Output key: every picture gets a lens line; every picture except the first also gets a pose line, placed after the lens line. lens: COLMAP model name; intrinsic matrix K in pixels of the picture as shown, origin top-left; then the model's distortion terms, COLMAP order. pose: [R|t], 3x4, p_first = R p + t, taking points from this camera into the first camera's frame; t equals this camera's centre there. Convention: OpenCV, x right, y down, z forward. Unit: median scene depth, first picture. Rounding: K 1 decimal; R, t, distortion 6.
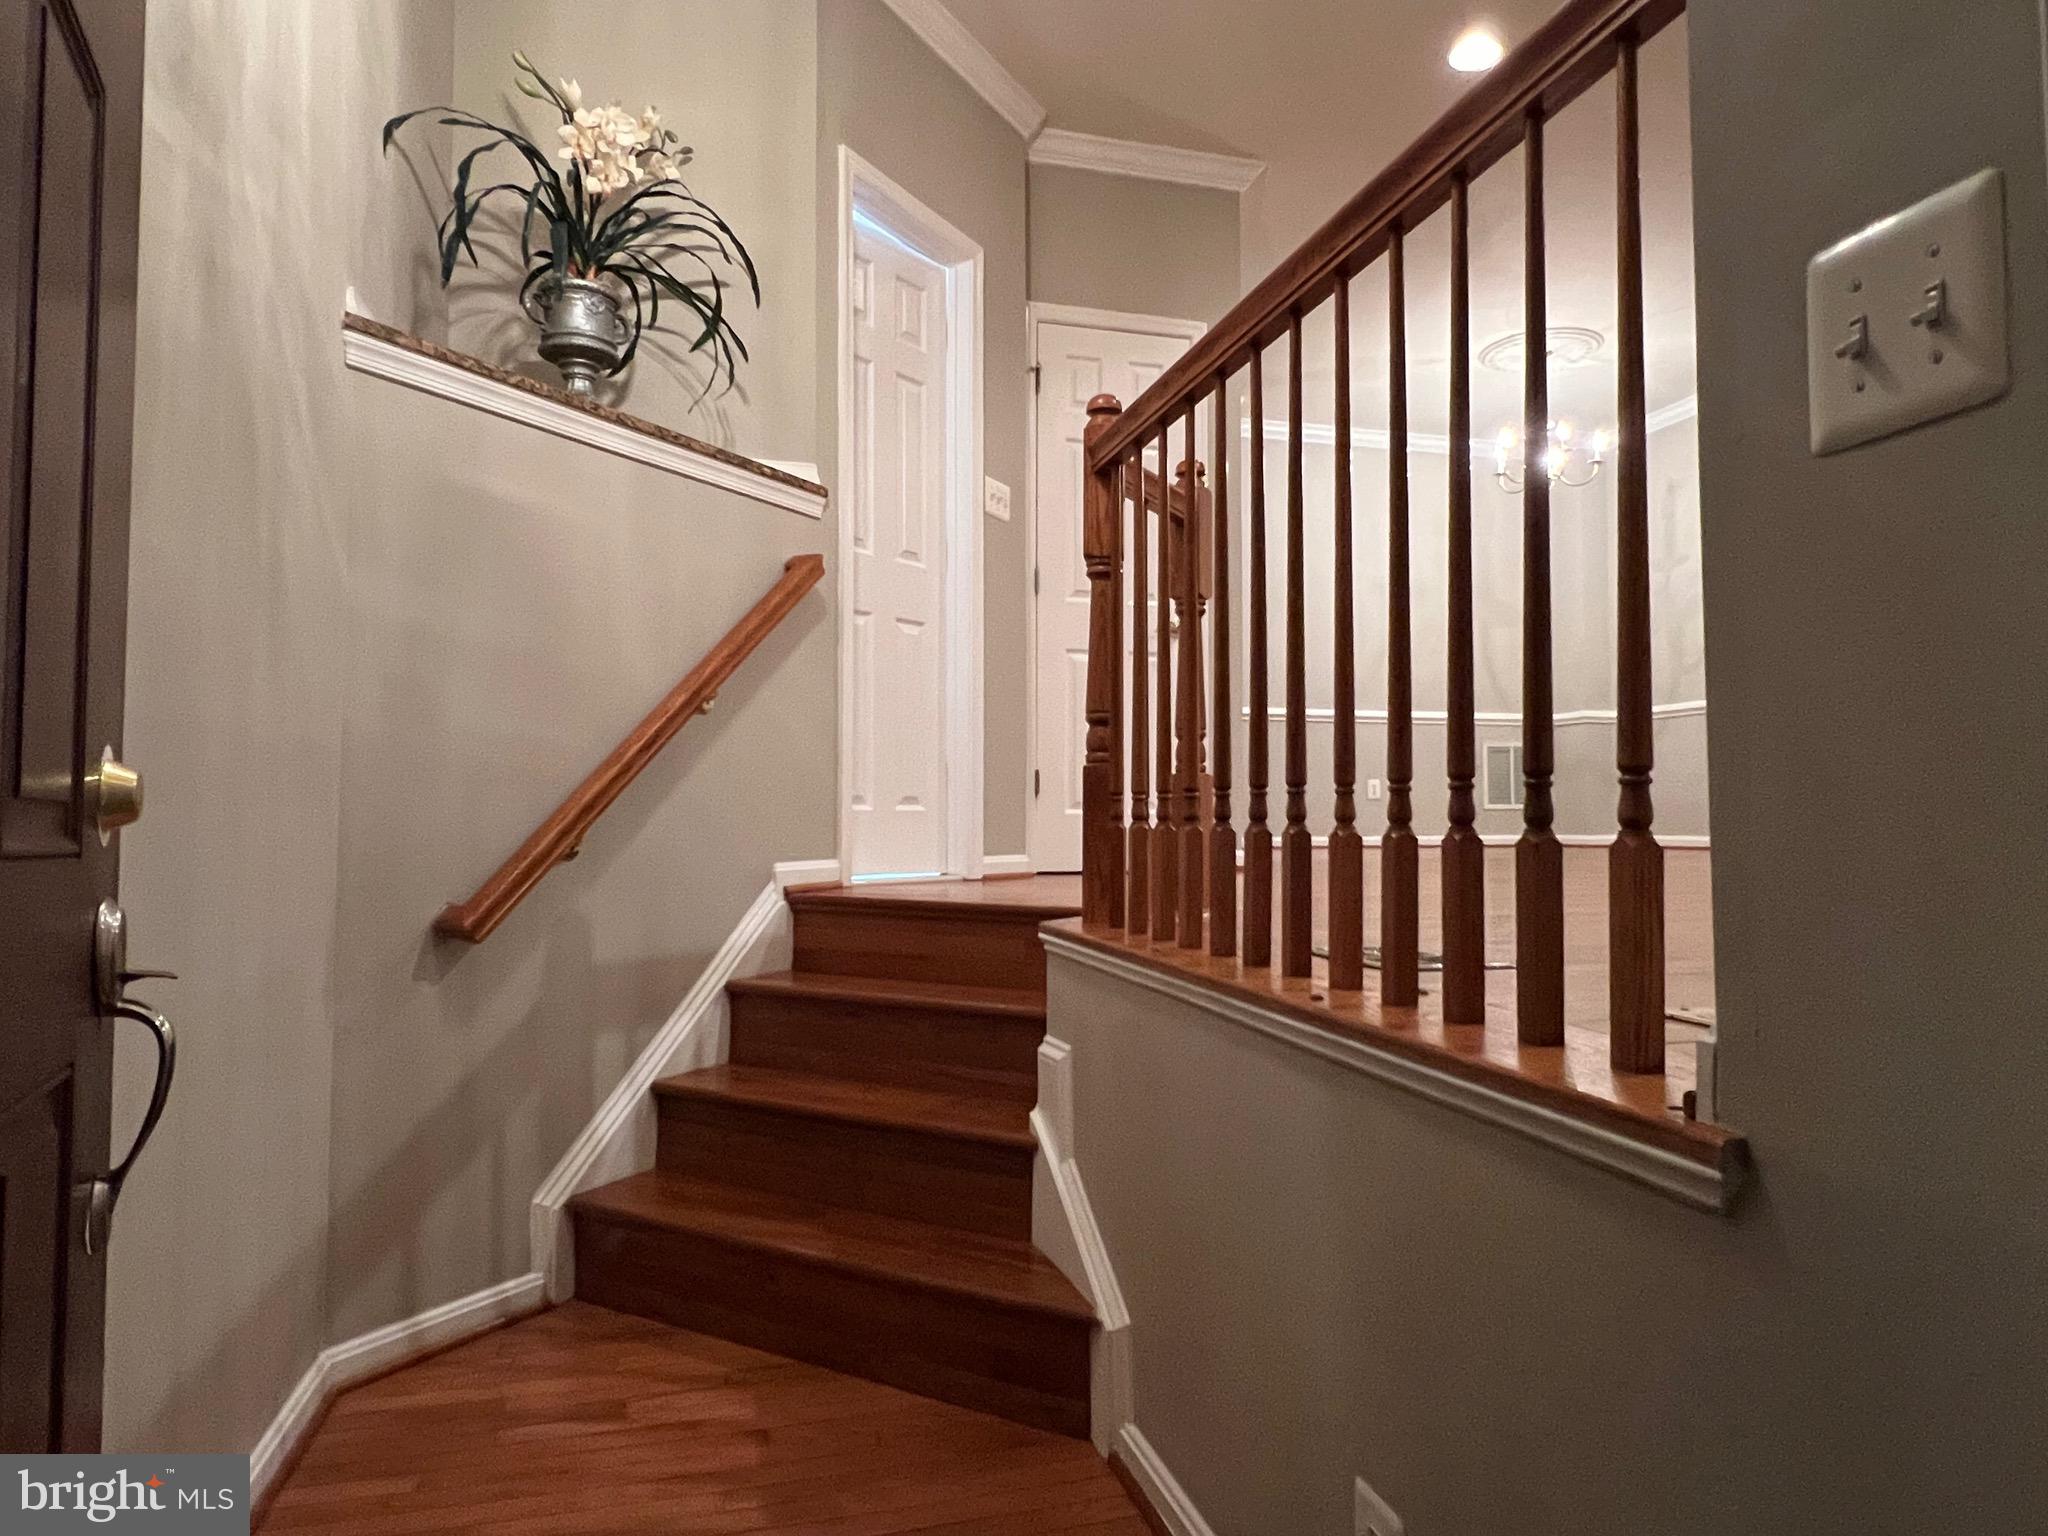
lens RADIAL K [[1220.4, 0, 1026.8], [0, 1220.4, 772.7], [0, 0, 1]] dist [-0.002456, -0.000425]
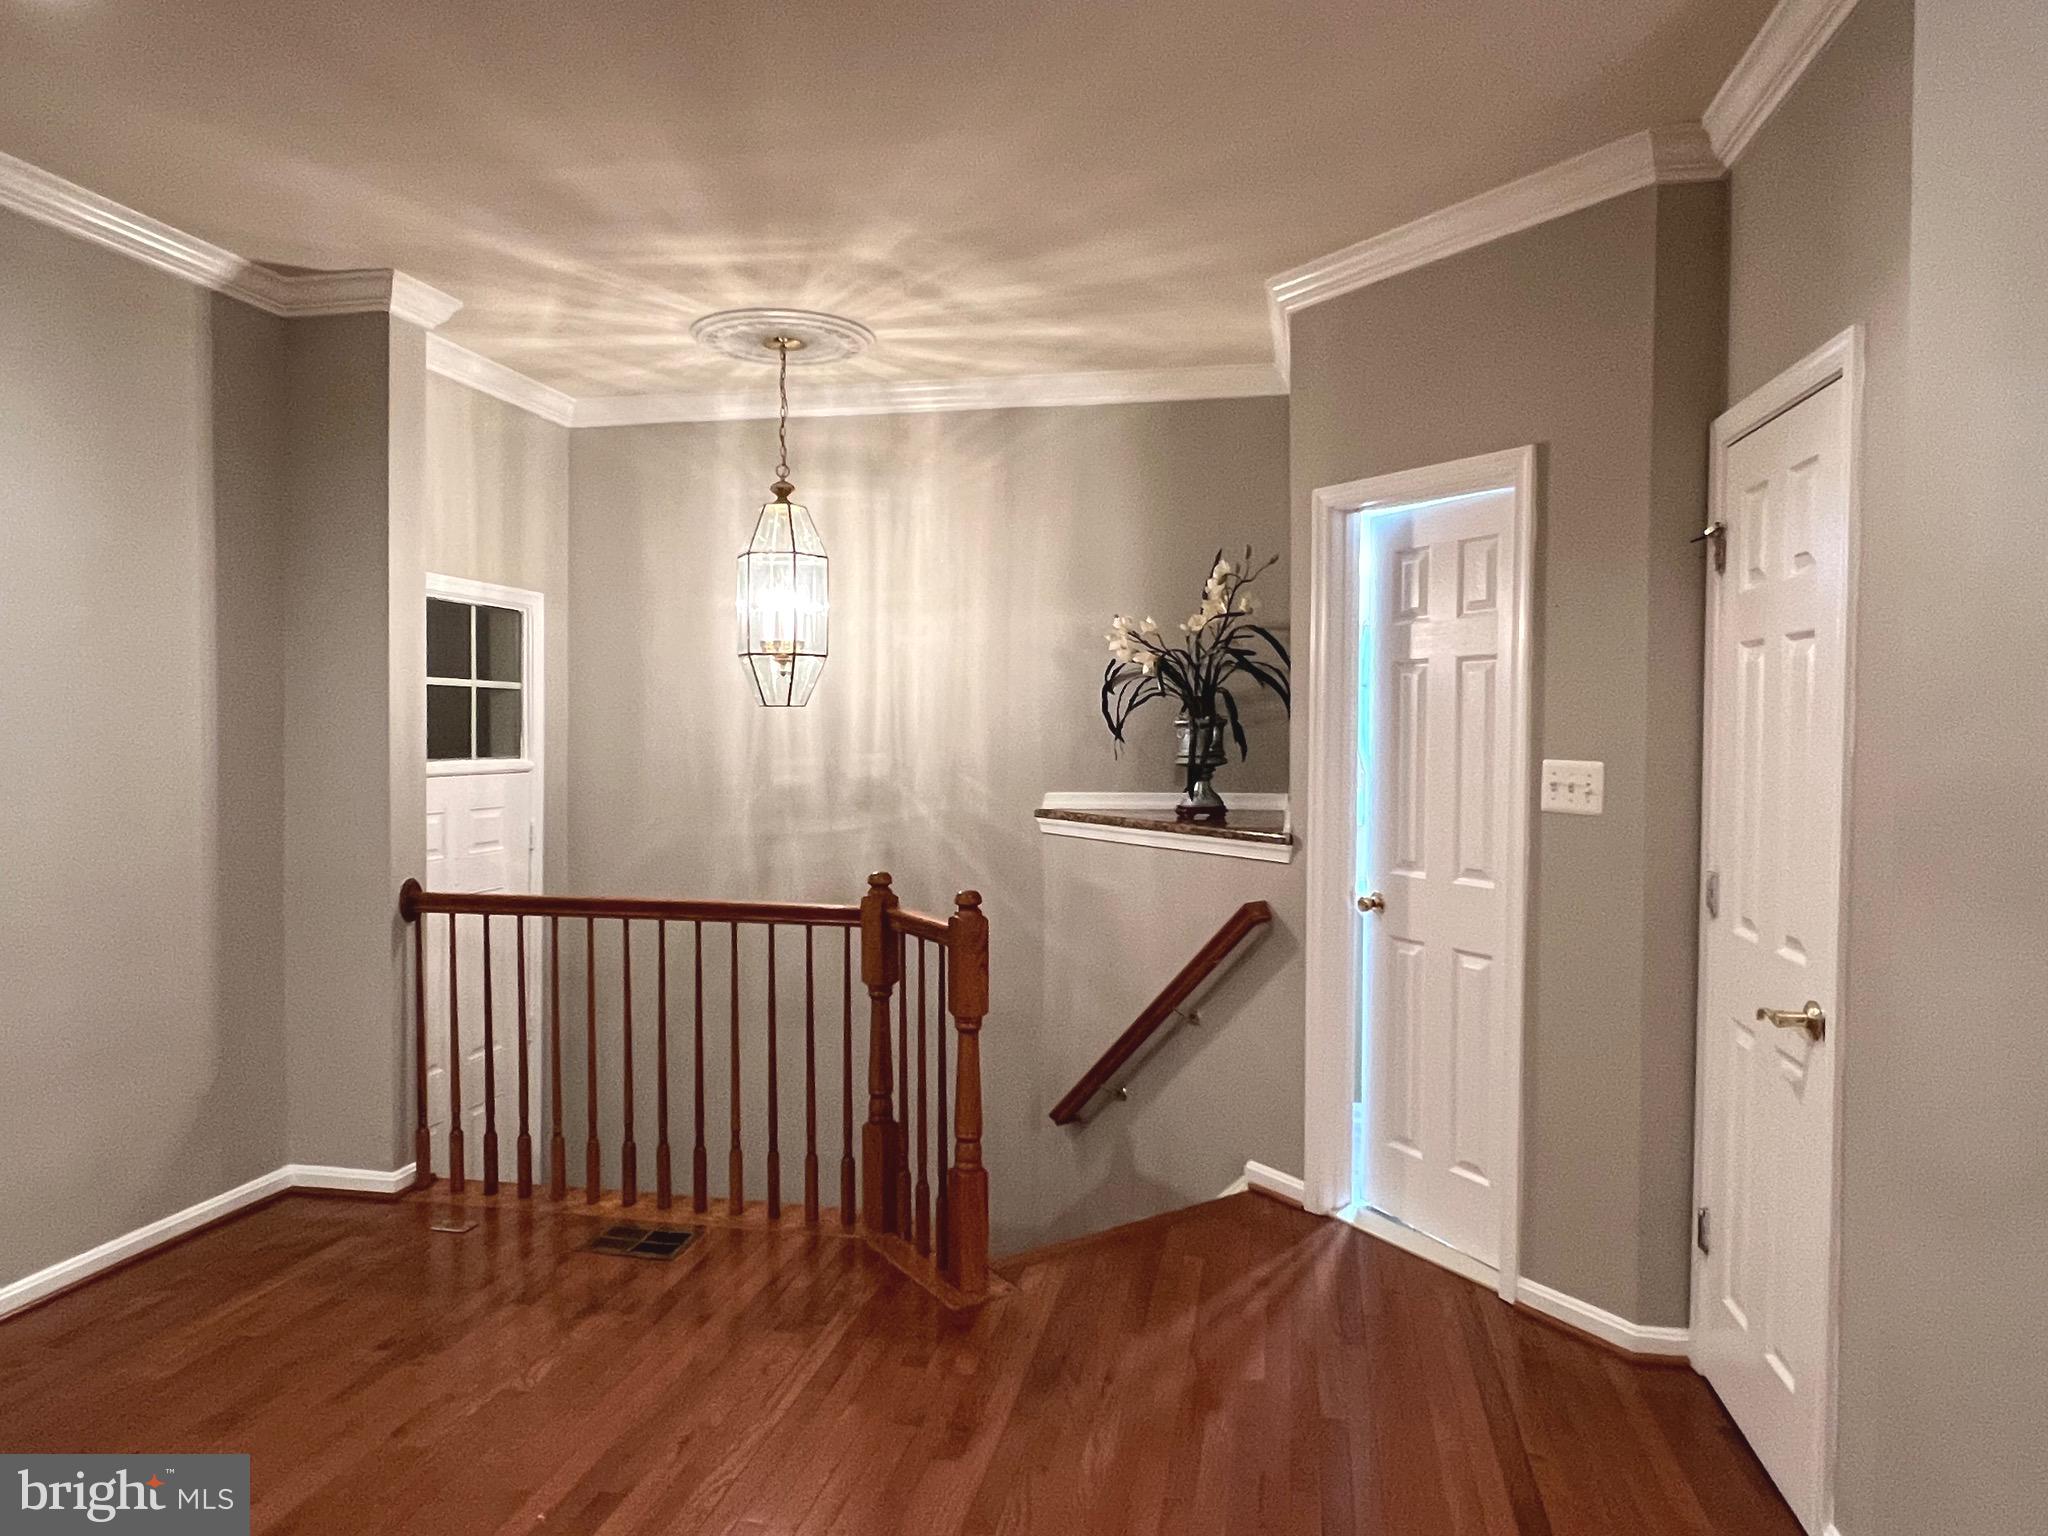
lens RADIAL K [[1309.7, 0, 1023.2], [0, 1309.7, 771.5], [0, 0, 1]] dist [0.006459, -0.002727]
pose [[-0.449710, 0.025551, -0.892809, 0.972089], [0.028234, 0.999498, 0.014383, -0.312569], [0.892728, -0.018739, -0.450206, 1.309378]]
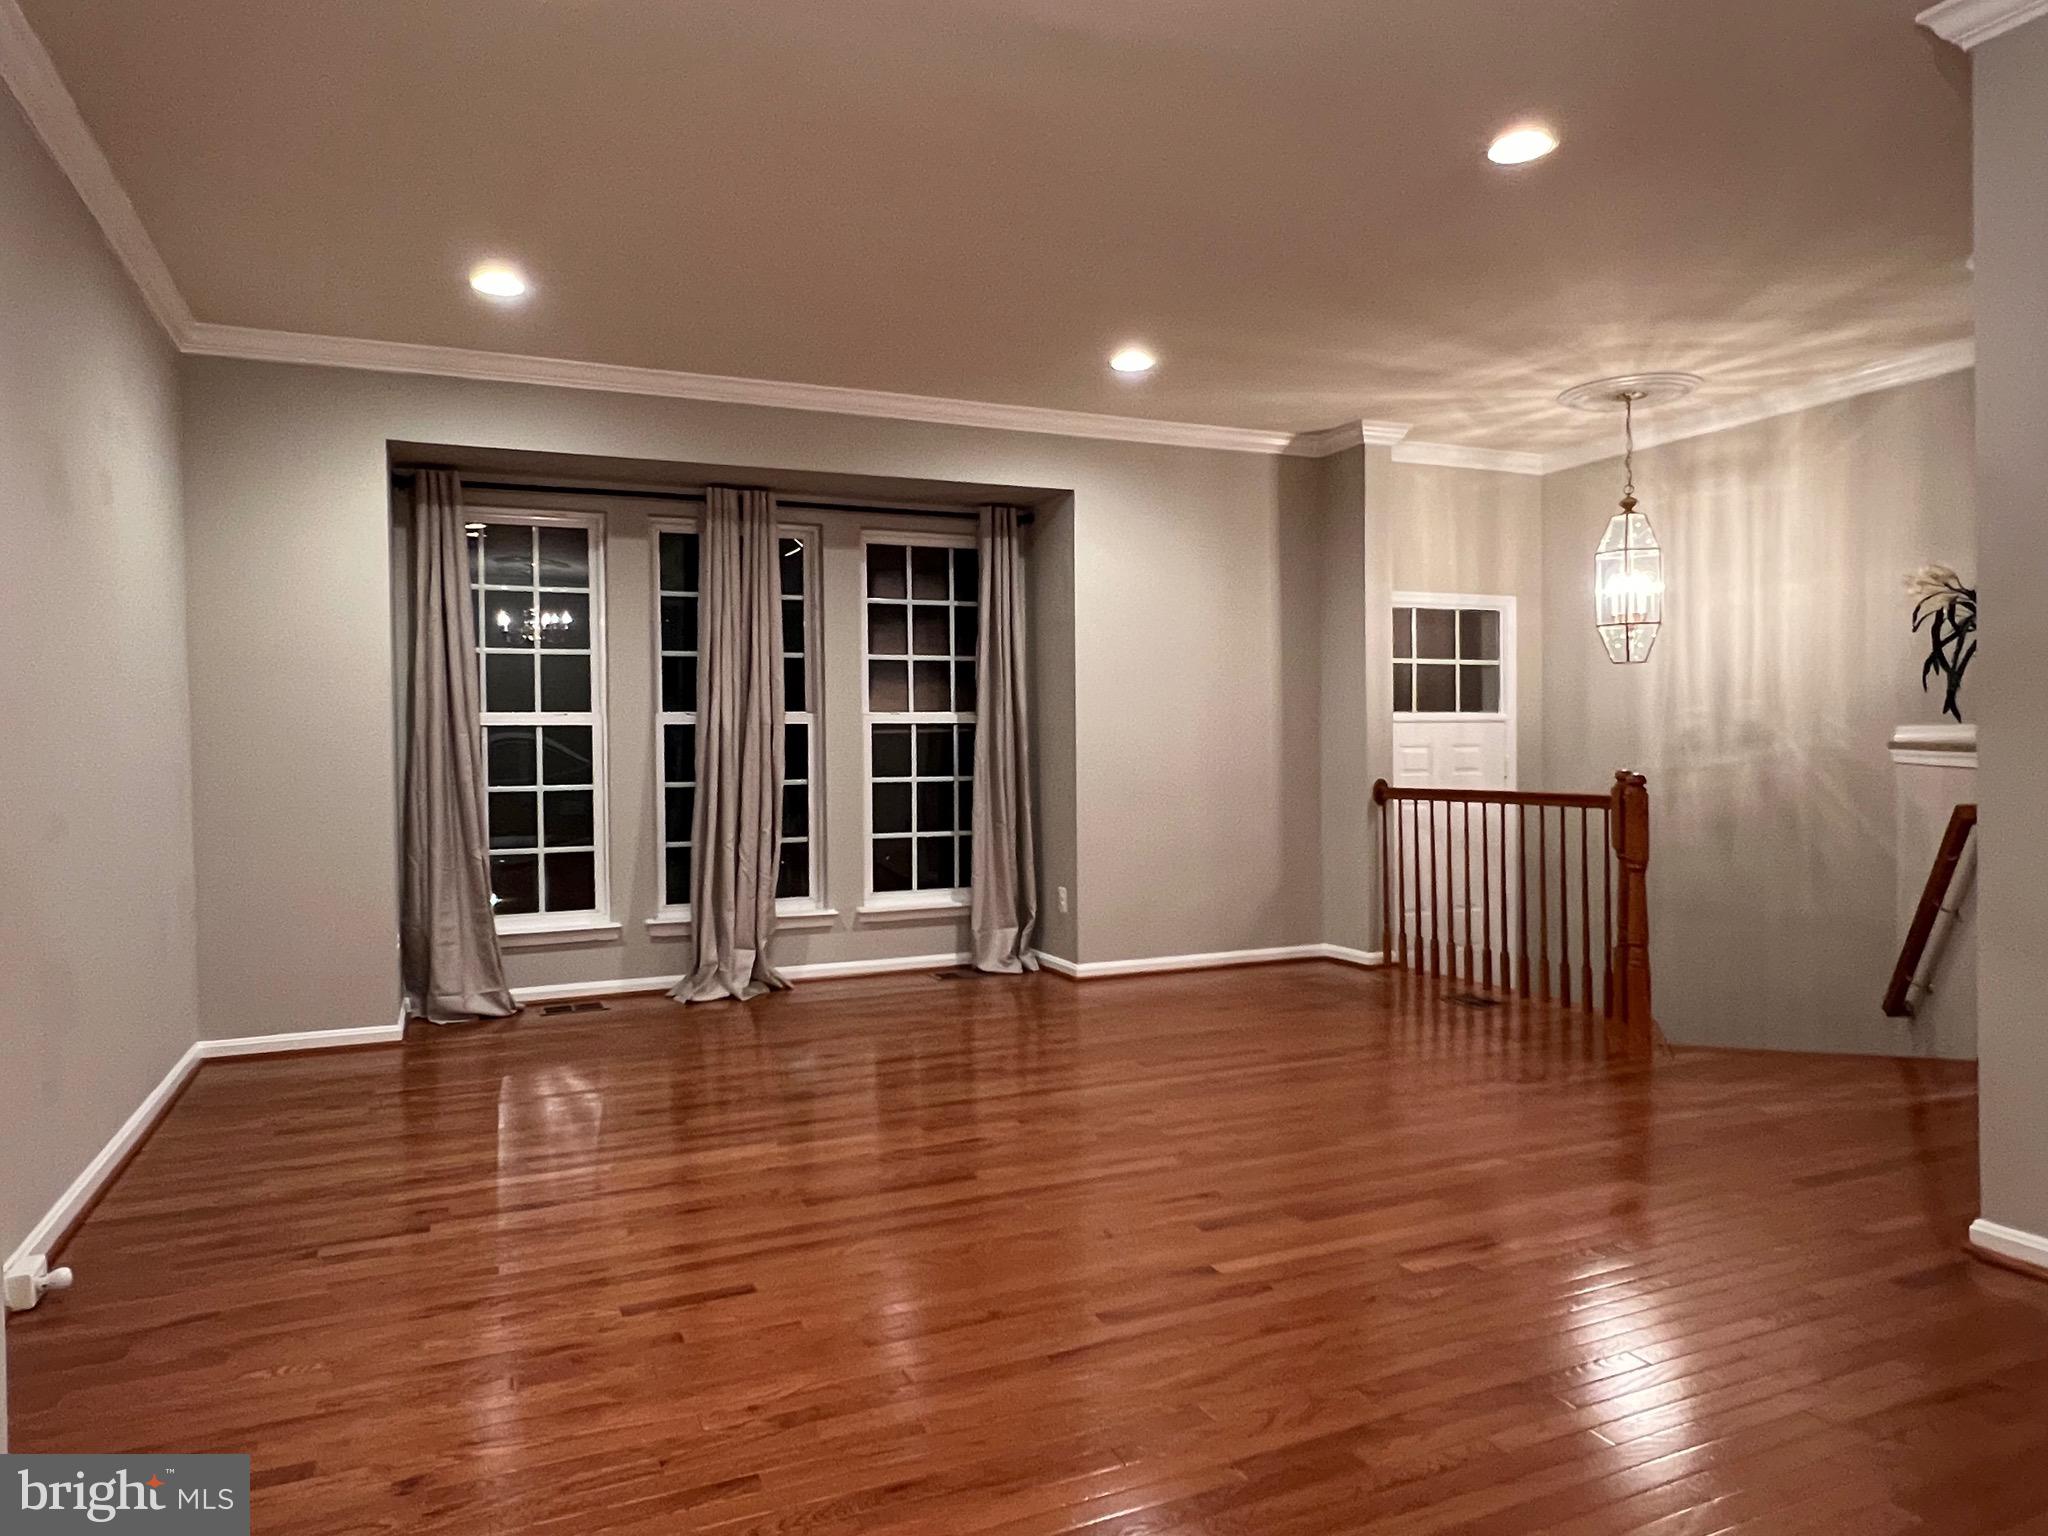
lens RADIAL K [[1309.7, 0, 1024.3], [0, 1309.7, 761.6], [0, 0, 1]] dist [0.006459, -0.002727]
pose [[-0.987917, 0.012186, -0.154502, 0.995794], [0.016322, 0.999541, -0.025529, -0.197397], [0.154120, -0.027743, -0.987663, 2.144209]]
